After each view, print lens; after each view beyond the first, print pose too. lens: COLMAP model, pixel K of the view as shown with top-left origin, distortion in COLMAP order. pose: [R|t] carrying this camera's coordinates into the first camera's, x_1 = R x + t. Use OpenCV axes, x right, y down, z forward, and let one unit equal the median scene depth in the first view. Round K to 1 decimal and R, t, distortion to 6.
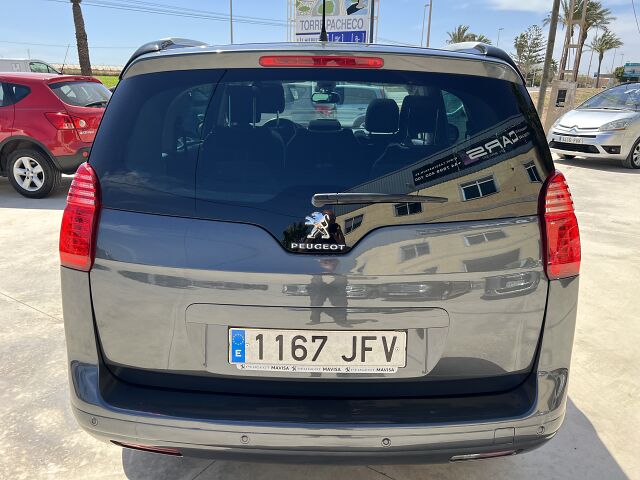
lens RADIAL K [[487.2, 0, 316.4], [0, 487.2, 239.2], [0, 0, 1]] dist [0.056930, -0.066197]
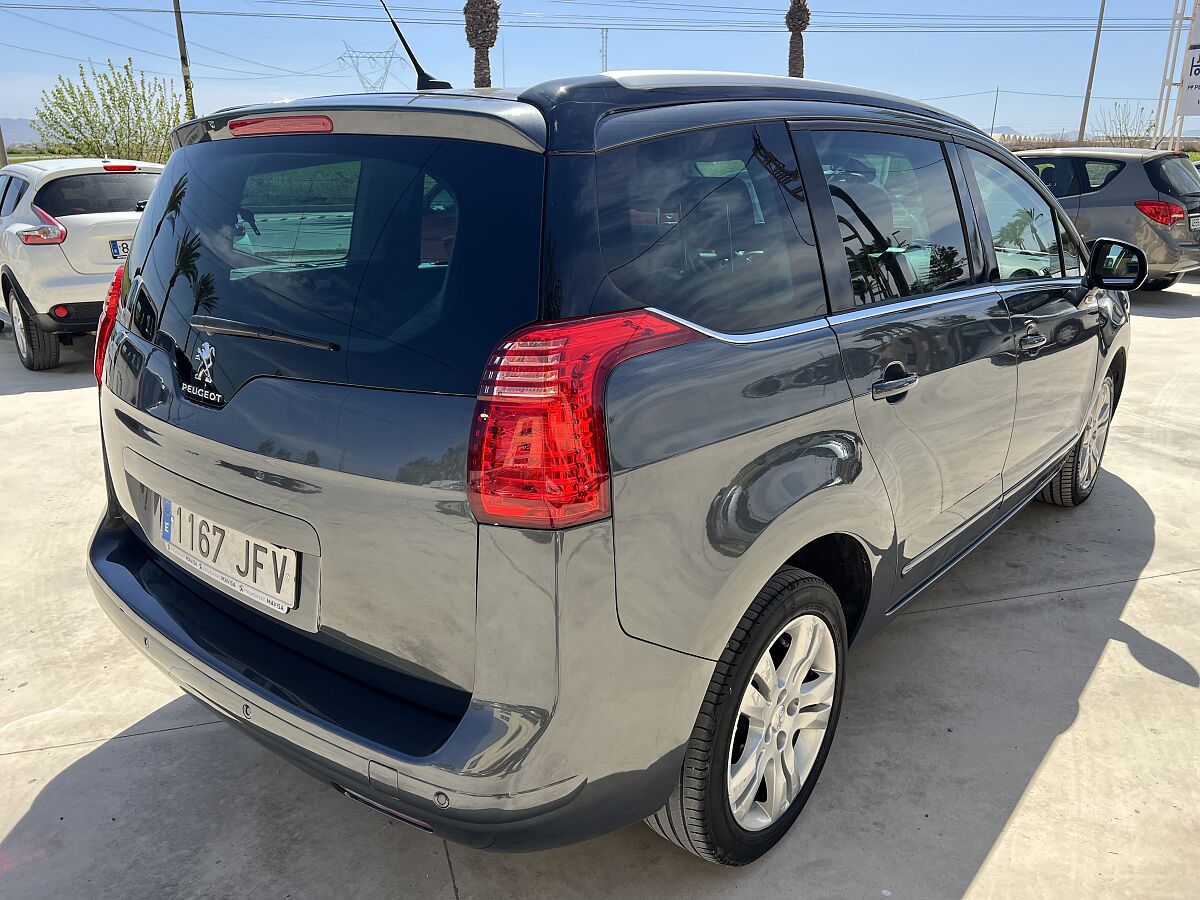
lens RADIAL K [[913.5, 0, 593.3], [0, 913.5, 448.5], [0, 0, 1]] dist [0.056930, -0.066197]
pose [[0.751550, 0.169930, -0.637414, 1.193930], [-0.176784, 0.982791, 0.053567, -0.071753], [0.635547, 0.072426, 0.768658, 0.330619]]
